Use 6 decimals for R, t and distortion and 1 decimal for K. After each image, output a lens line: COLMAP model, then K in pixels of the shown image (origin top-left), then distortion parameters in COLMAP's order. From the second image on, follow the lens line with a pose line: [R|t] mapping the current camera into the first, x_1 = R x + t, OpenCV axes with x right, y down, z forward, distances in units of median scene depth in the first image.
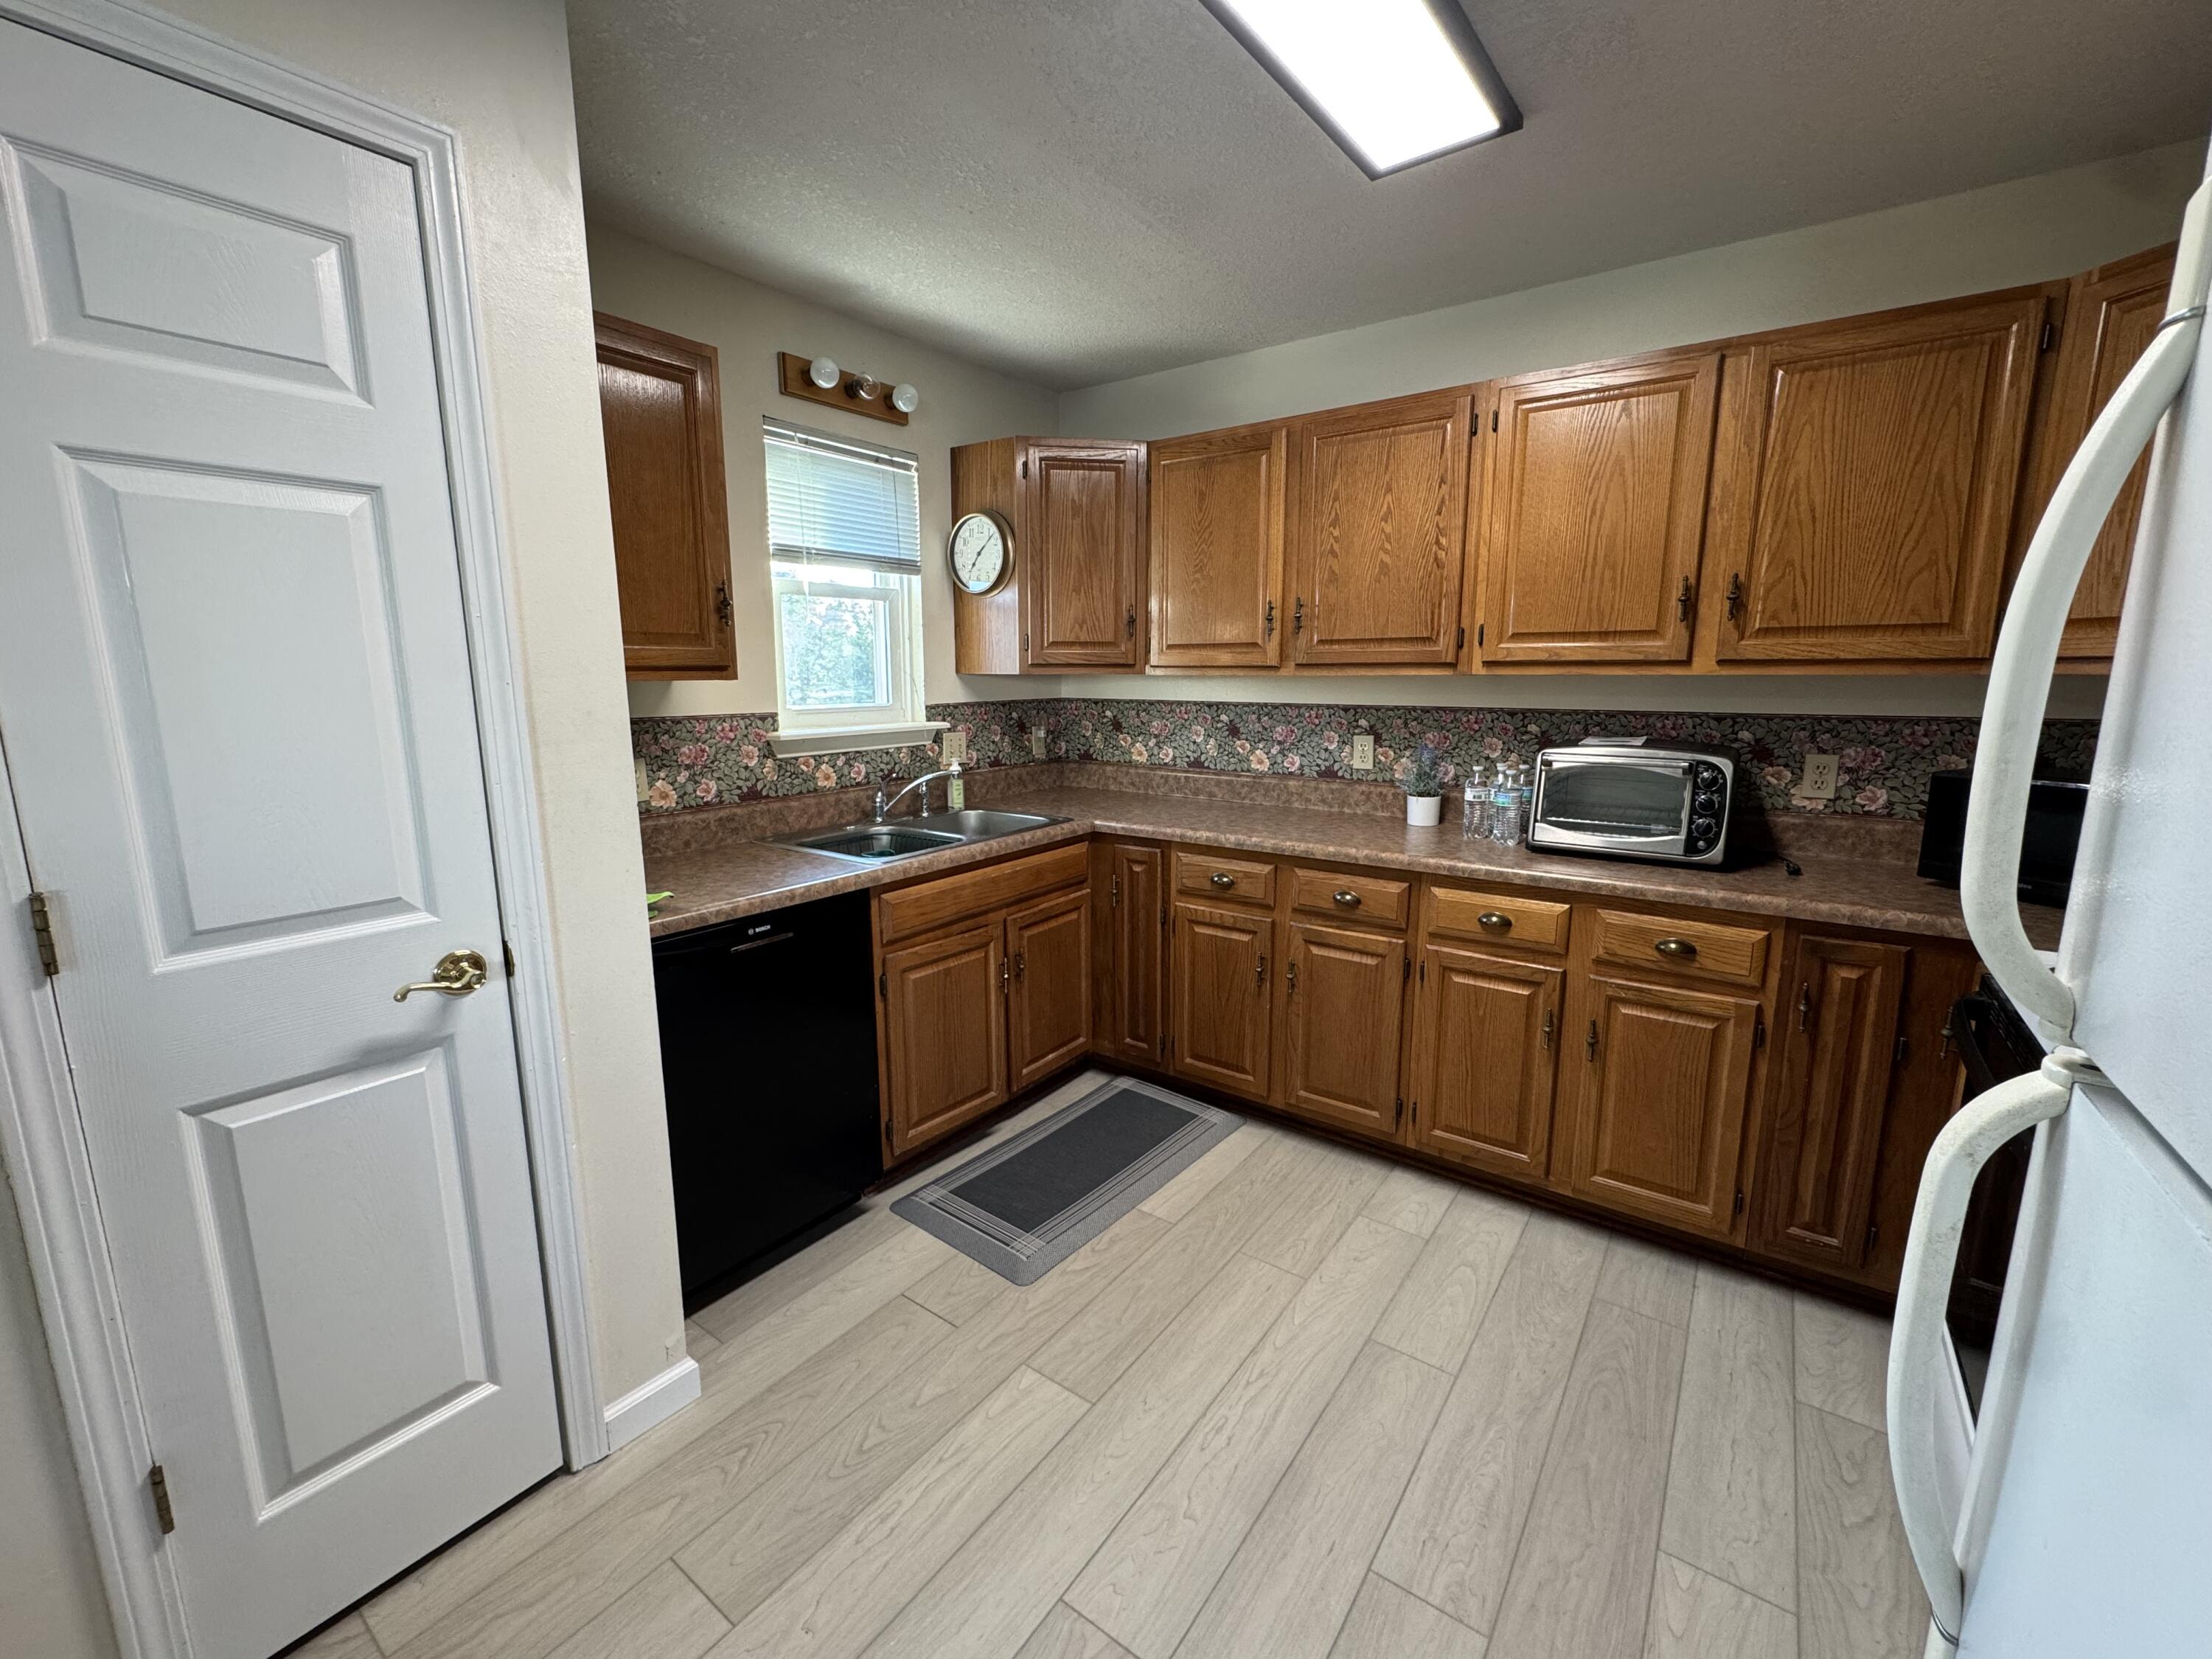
lens RADIAL K [[911.1, 0, 1106.0], [0, 911.1, 829.5], [0, 0, 1]] dist [-0.002590, -0.000133]
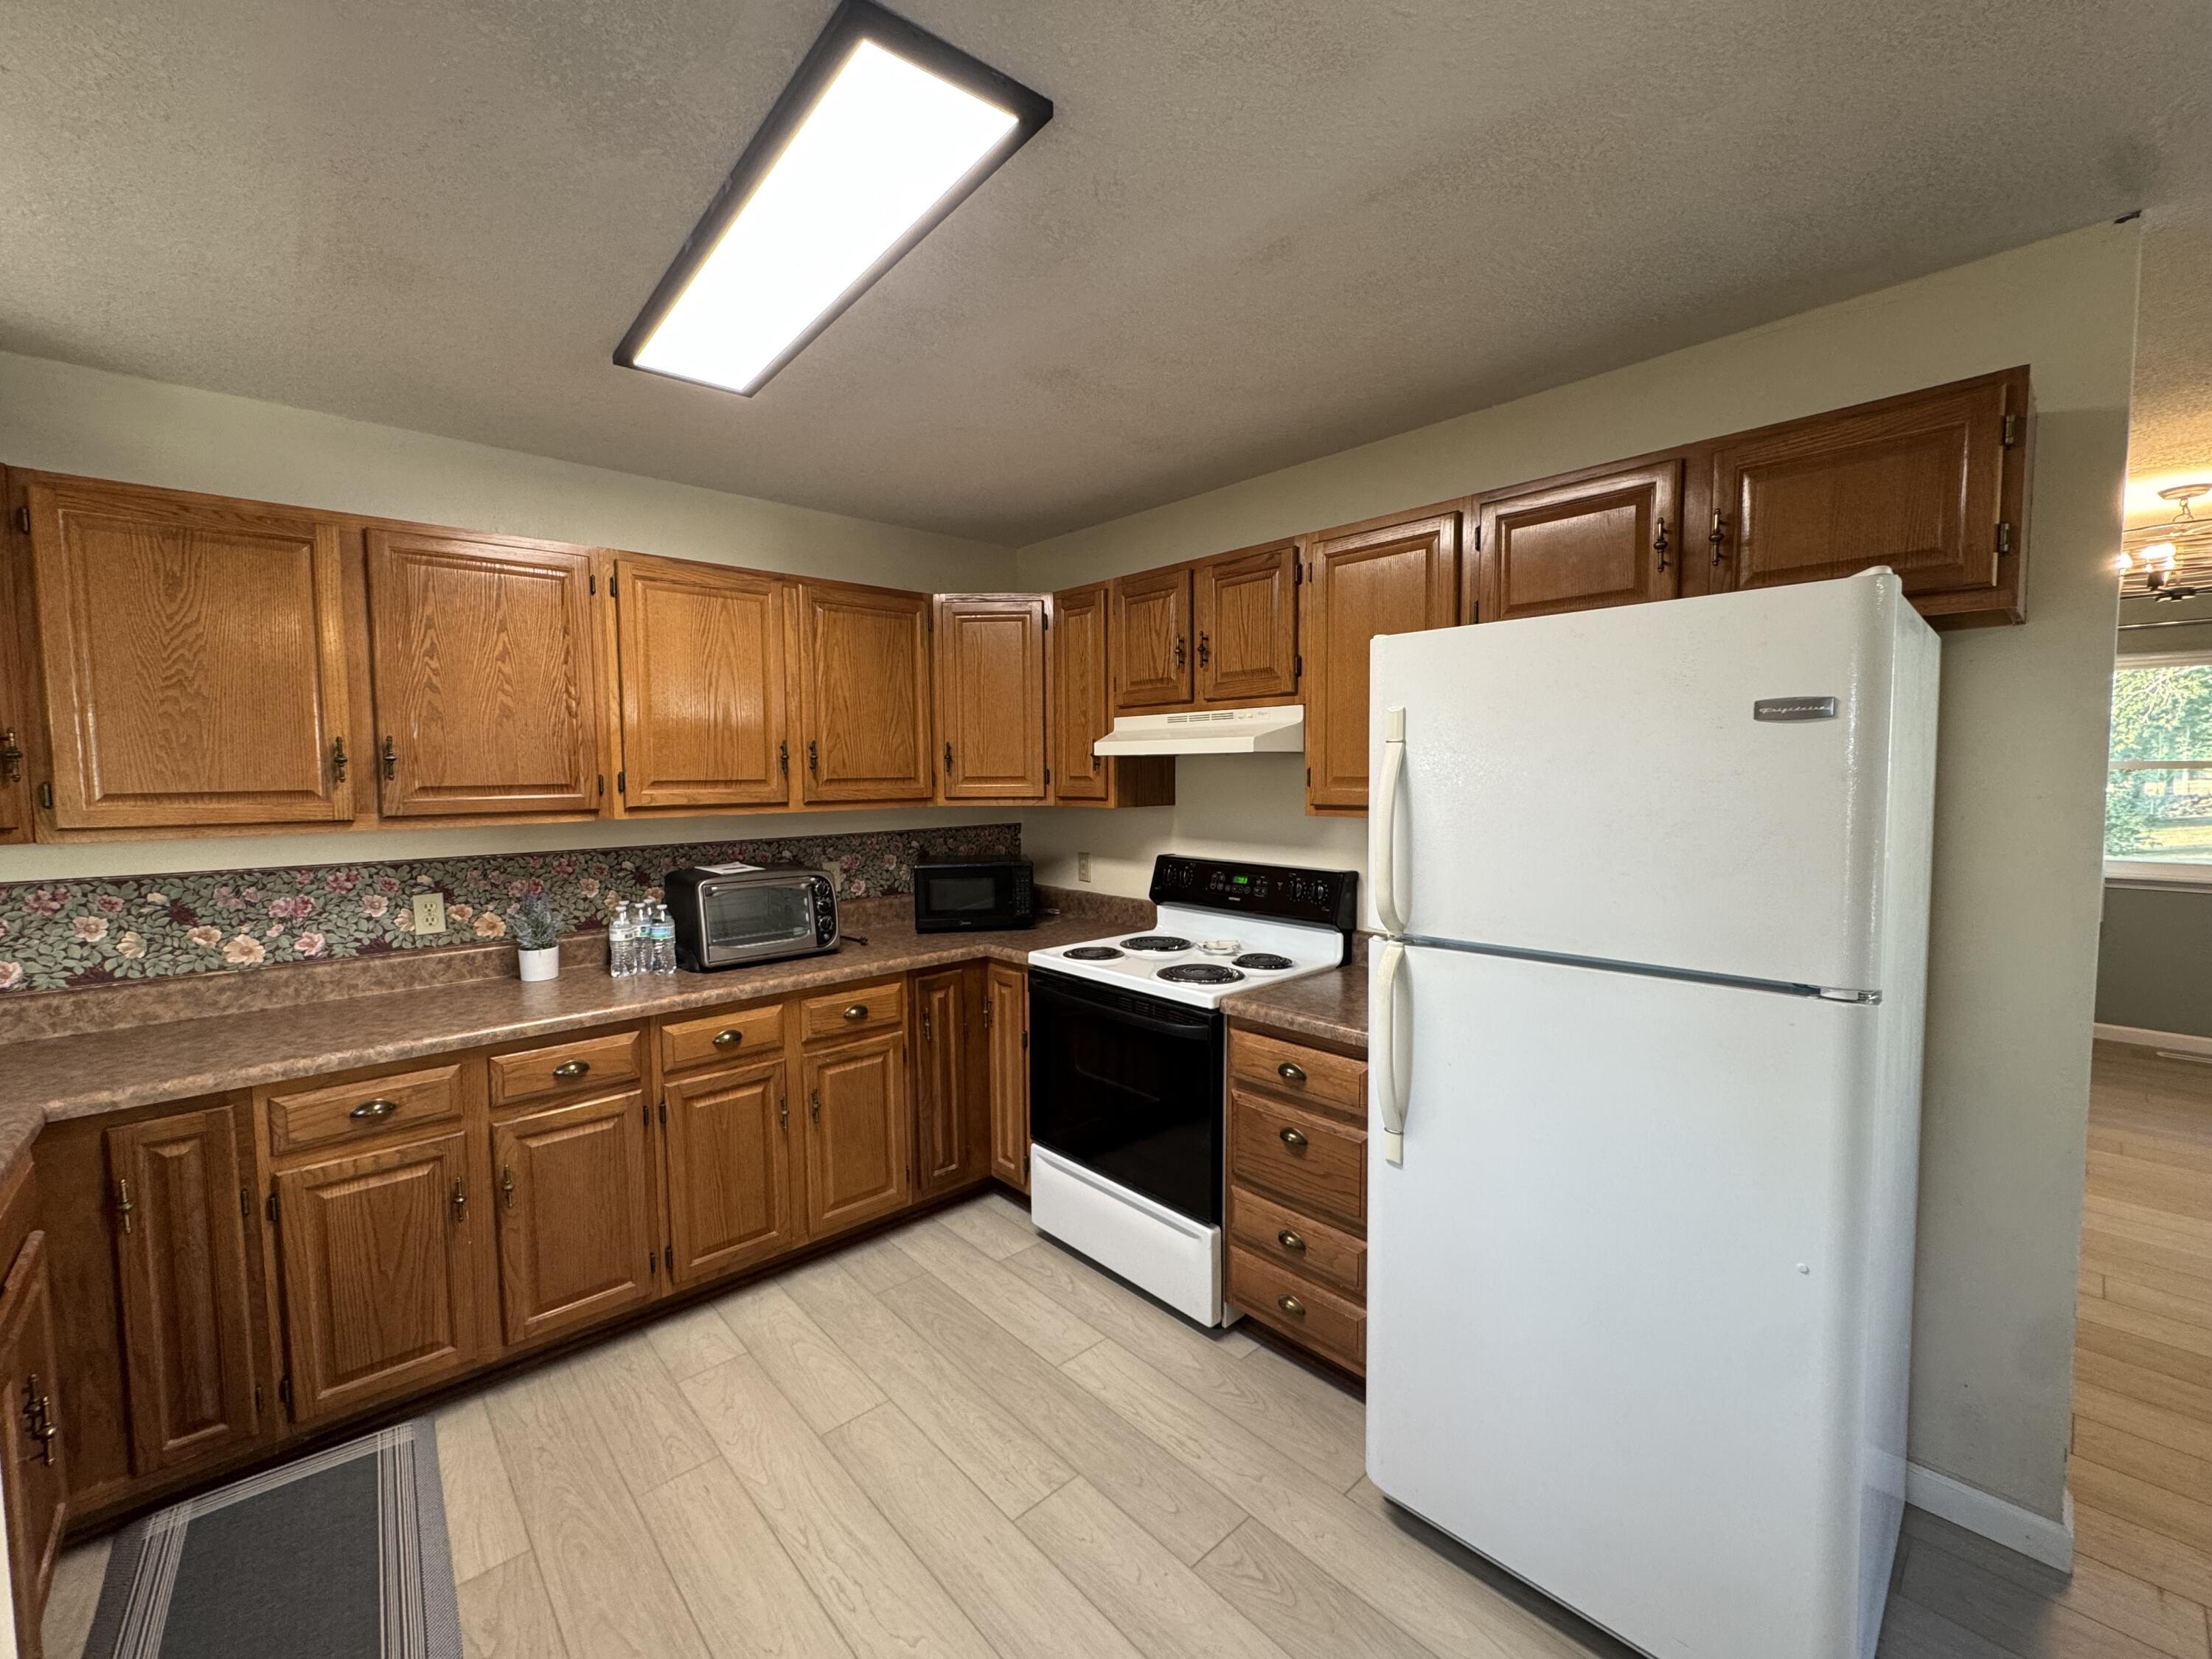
lens RADIAL K [[911.1, 0, 1106.0], [0, 911.1, 829.5], [0, 0, 1]] dist [-0.002590, -0.000133]
pose [[0.194012, -0.064231, 0.978894, -0.454174], [0.176852, 0.983795, 0.029501, -0.082947], [-0.964926, 0.167396, 0.202227, 0.232750]]
